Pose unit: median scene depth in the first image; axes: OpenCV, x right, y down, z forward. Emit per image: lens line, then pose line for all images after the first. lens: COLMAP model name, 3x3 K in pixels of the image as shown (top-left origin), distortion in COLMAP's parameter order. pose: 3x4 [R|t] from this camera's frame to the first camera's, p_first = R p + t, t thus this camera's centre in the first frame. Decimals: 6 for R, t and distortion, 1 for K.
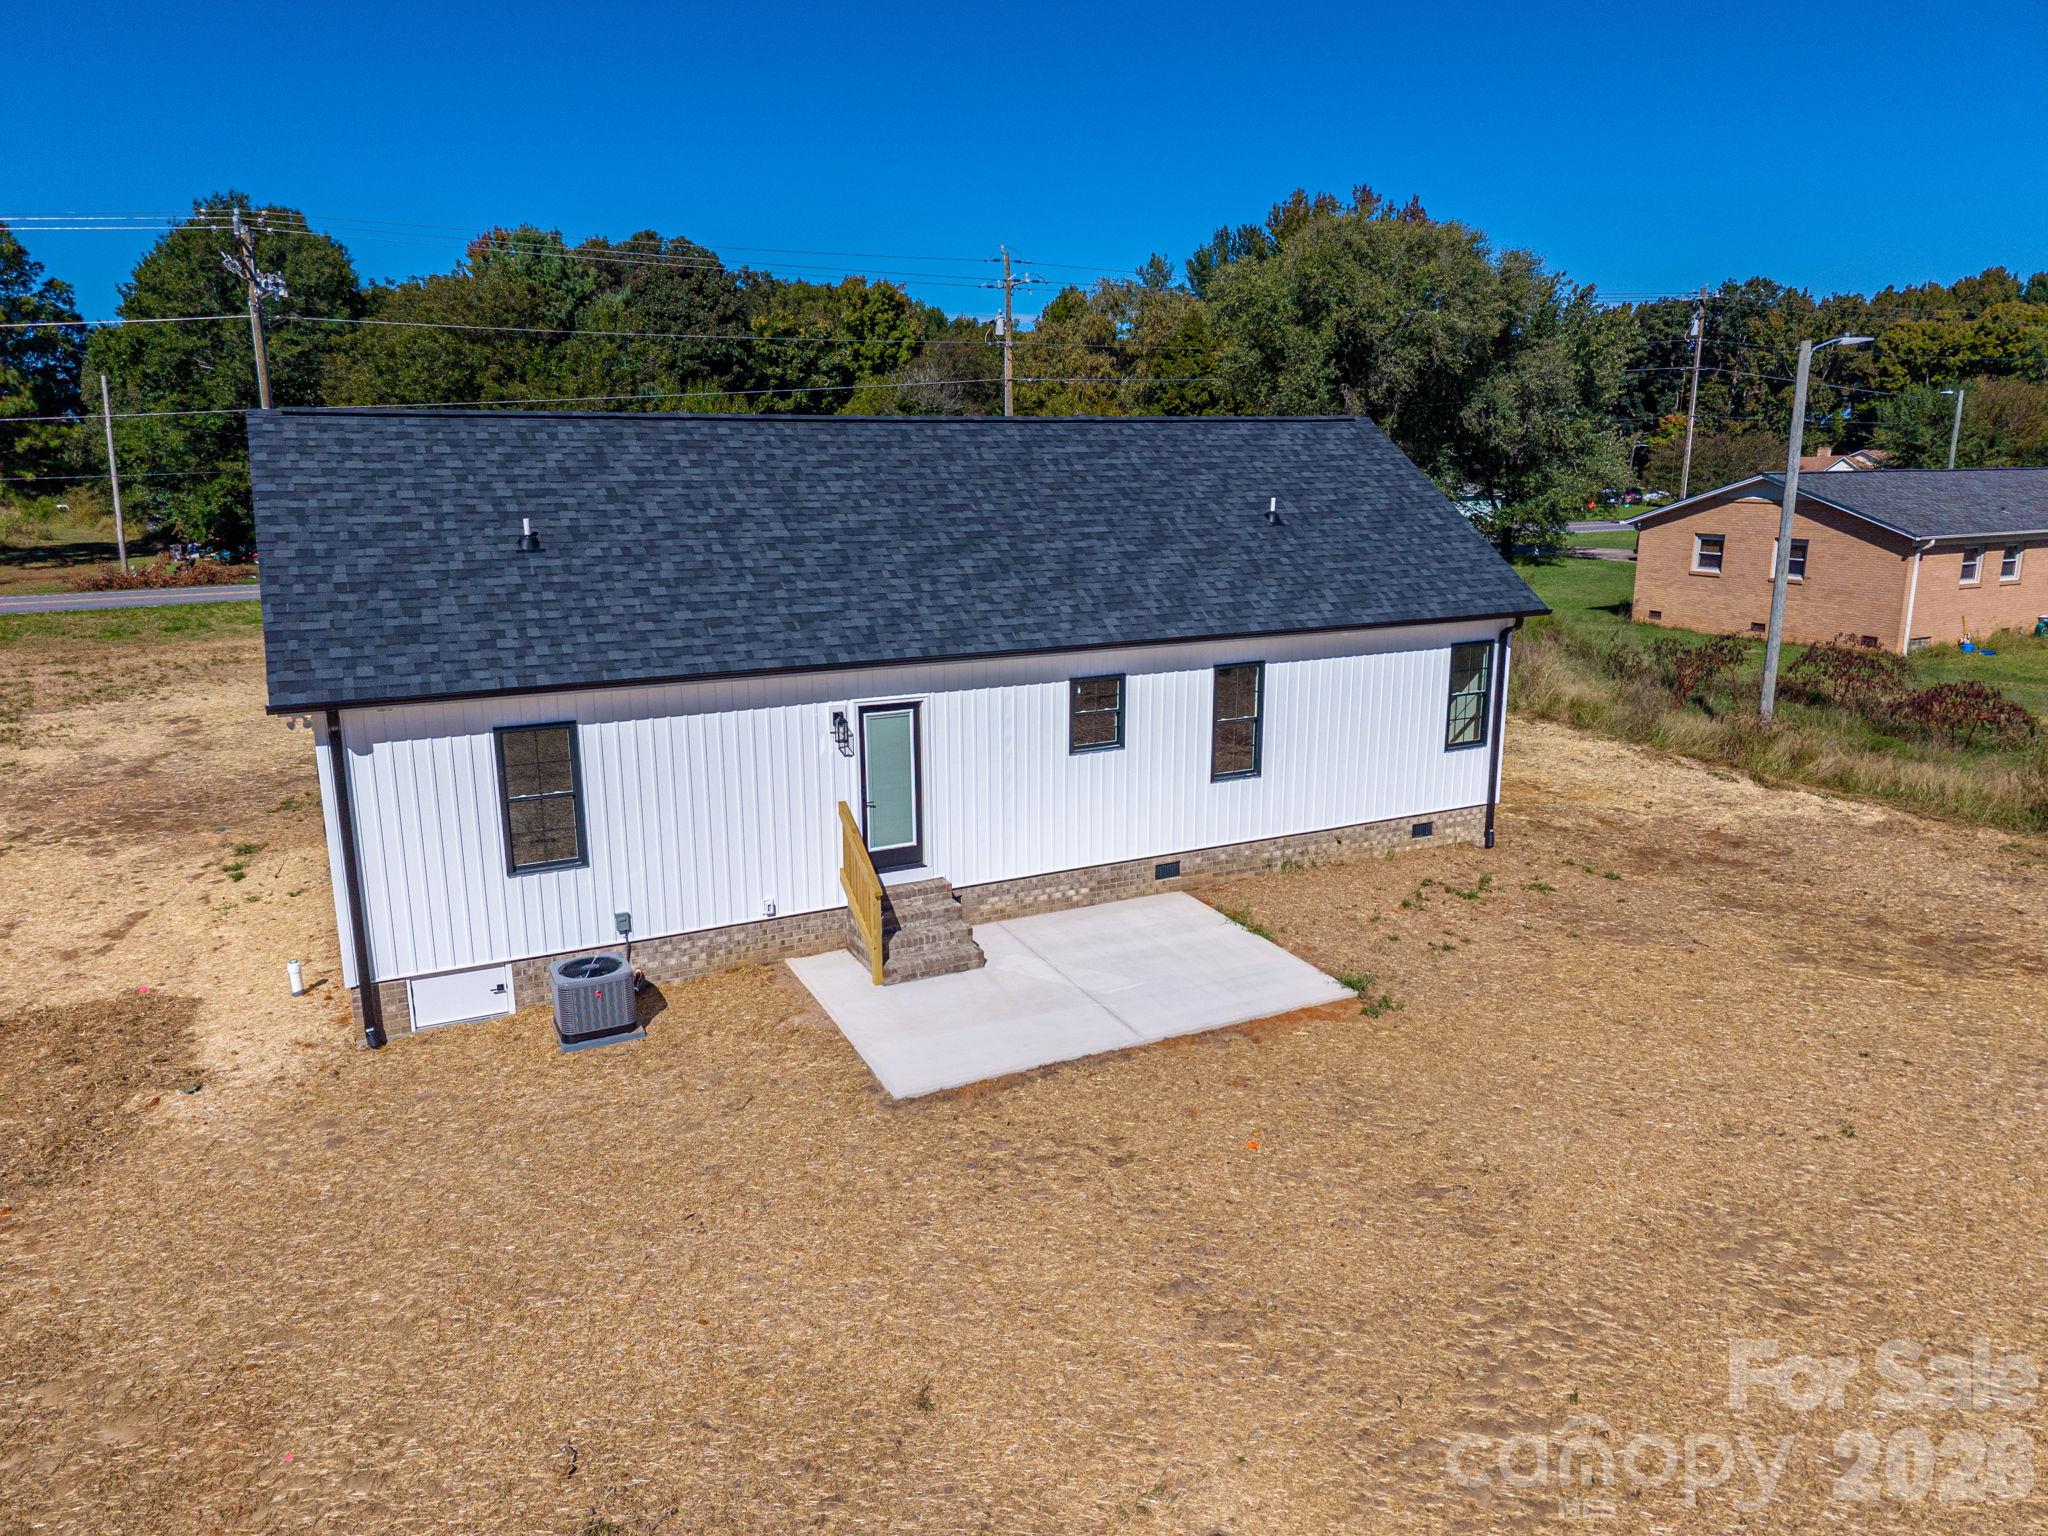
lens RADIAL K [[1351.0, 0, 1026.6], [0, 1351.0, 791.5], [0, 0, 1]] dist [0.102301, -0.142311]
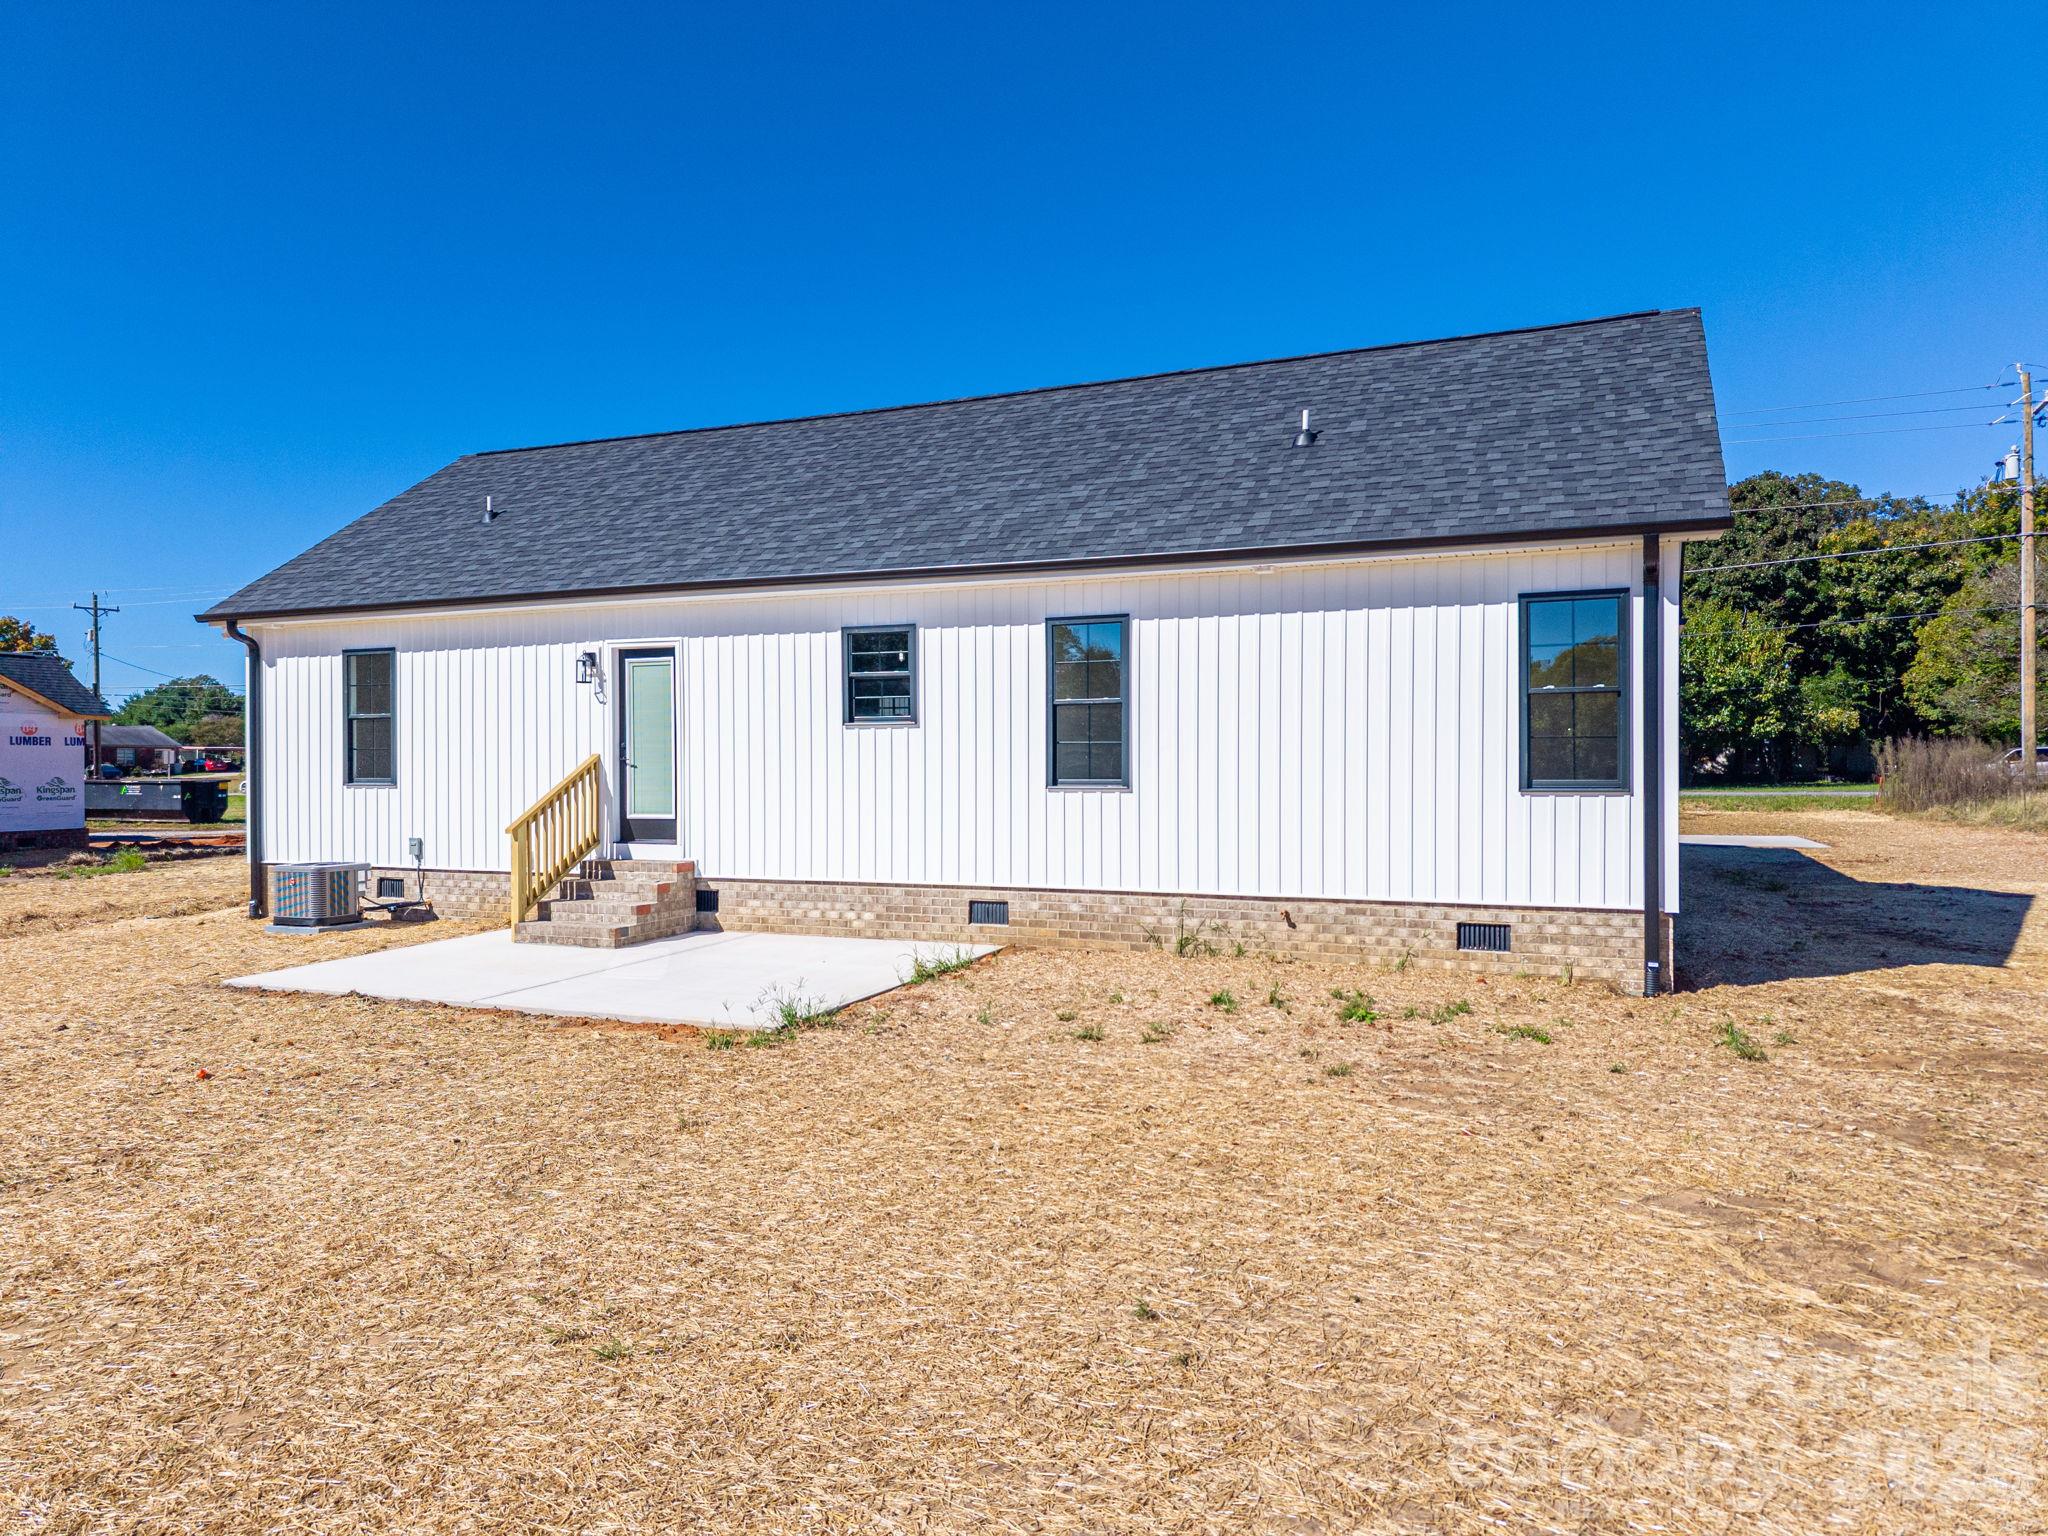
lens RADIAL K [[1351.0, 0, 1026.6], [0, 1351.0, 791.5], [0, 0, 1]] dist [0.102301, -0.142311]
pose [[0.640638, 0.017546, -0.767642, 0.737695], [-0.187444, 0.973066, -0.134191, 0.098815], [0.744612, 0.229858, 0.626672, 0.631518]]
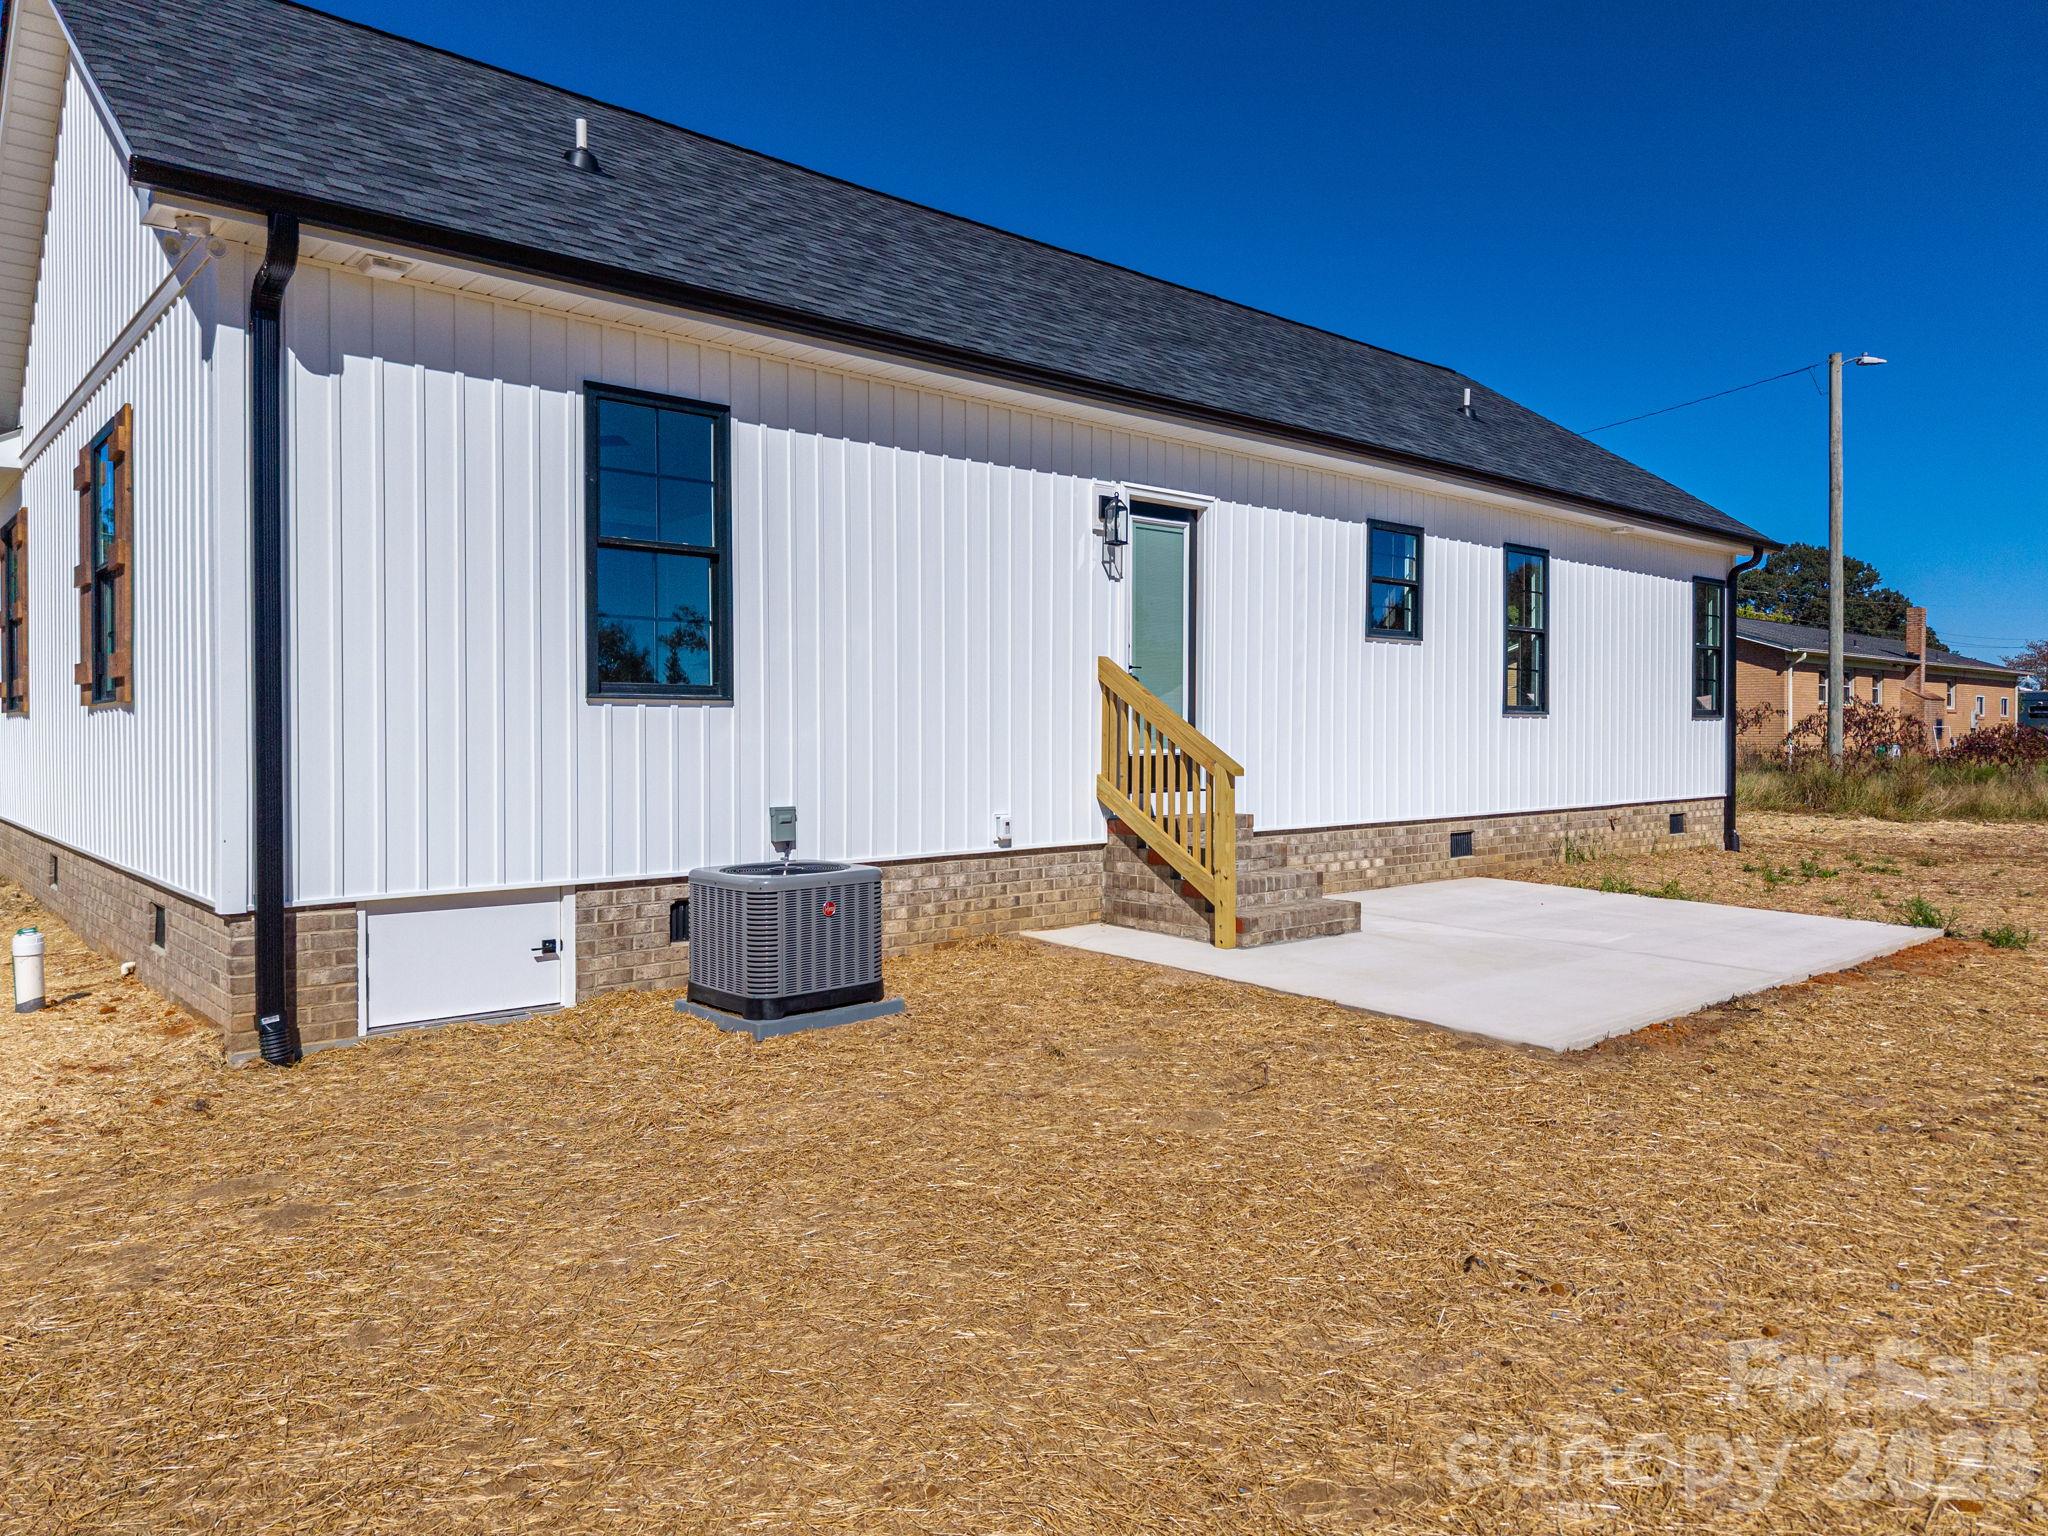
lens RADIAL K [[1381.7, 0, 1026.9], [0, 1381.7, 757.5], [0, 0, 1]] dist [0.105625, -0.143510]
pose [[0.966763, -0.001085, 0.255673, -0.313827], [0.059886, 0.973134, -0.222316, 0.176654], [-0.248563, 0.230238, 0.940854, 0.446915]]
